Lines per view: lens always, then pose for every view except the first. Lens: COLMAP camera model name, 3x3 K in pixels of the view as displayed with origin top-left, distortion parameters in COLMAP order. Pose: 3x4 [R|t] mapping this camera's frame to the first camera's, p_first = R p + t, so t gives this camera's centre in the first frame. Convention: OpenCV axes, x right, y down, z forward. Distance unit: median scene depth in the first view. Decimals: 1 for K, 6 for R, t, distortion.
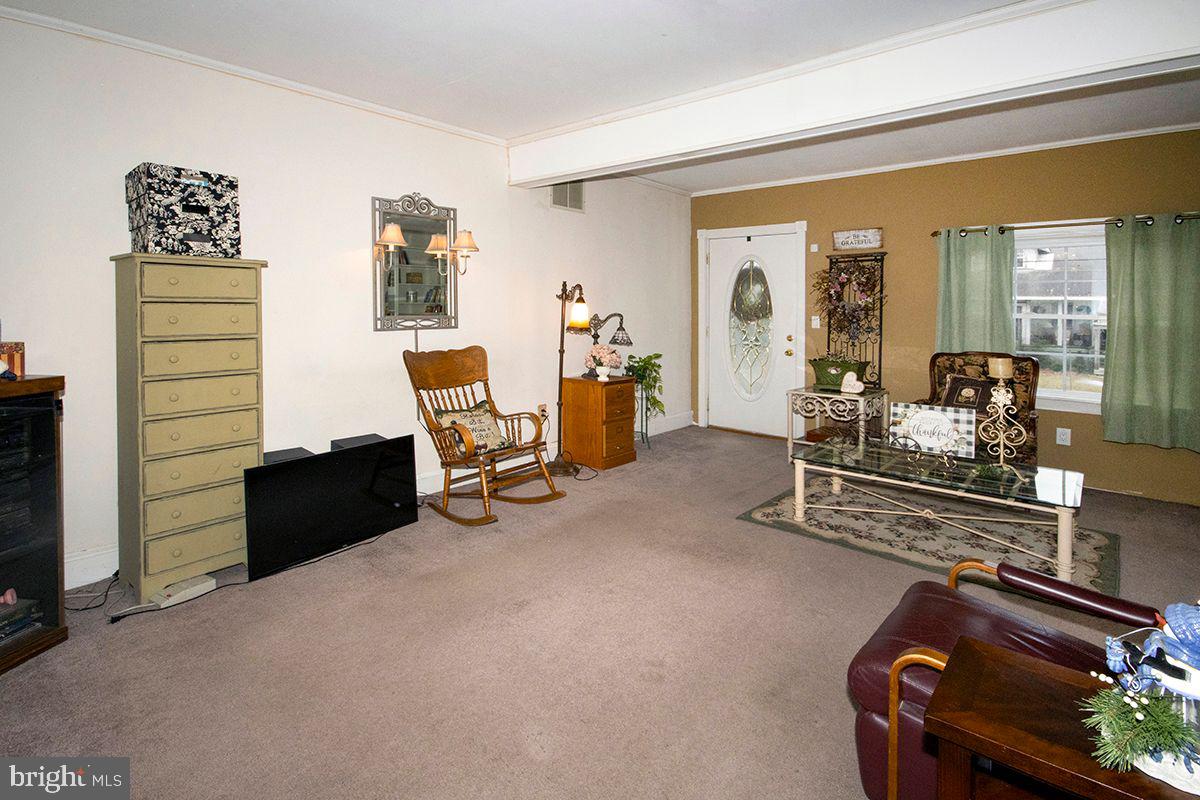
lens RADIAL K [[574.9, 0, 600.8], [0, 574.9, 283.5], [0, 0, 1]] dist [-0.001749, -0.000237]
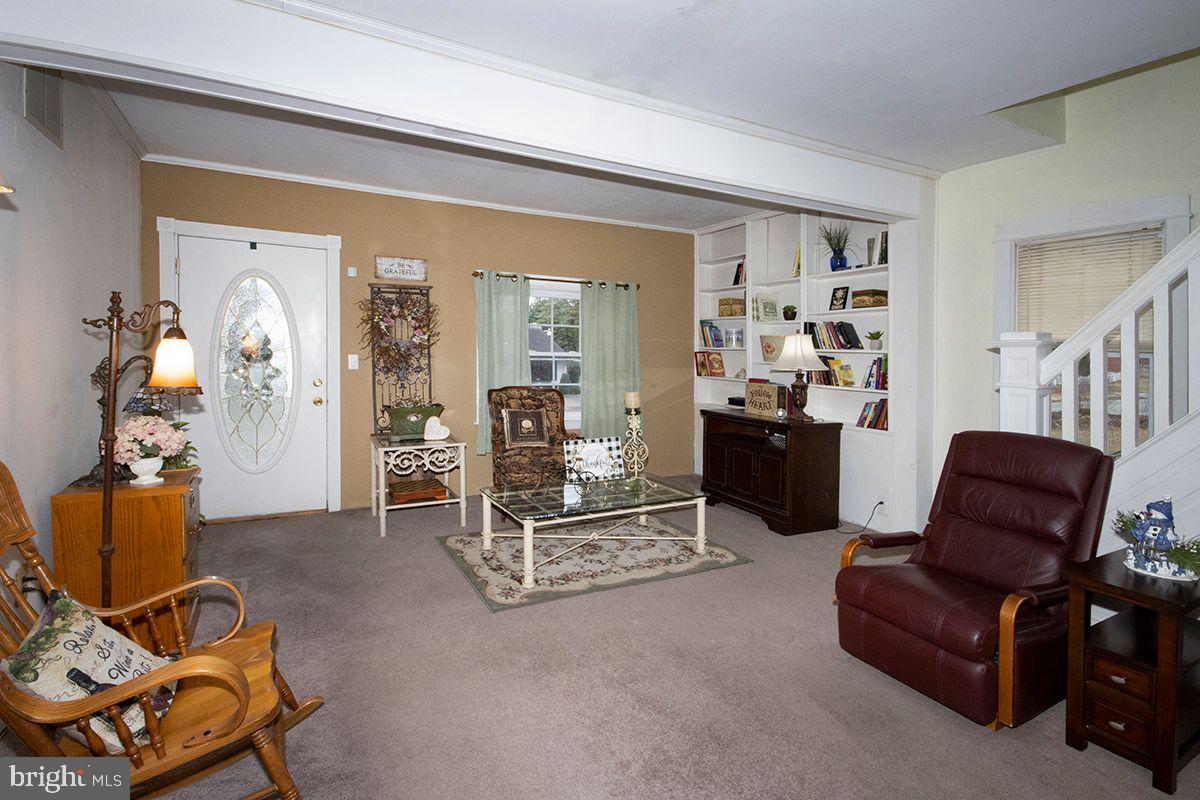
lens RADIAL K [[605.8, 0, 600.7], [0, 605.8, 339.0], [0, 0, 1]] dist [-0.001089, 0.000194]
pose [[0.352313, 0.012382, 0.935800, -0.499100], [-0.057787, 0.998292, 0.008547, 0.009981], [-0.934097, -0.057088, 0.352427, 0.571658]]
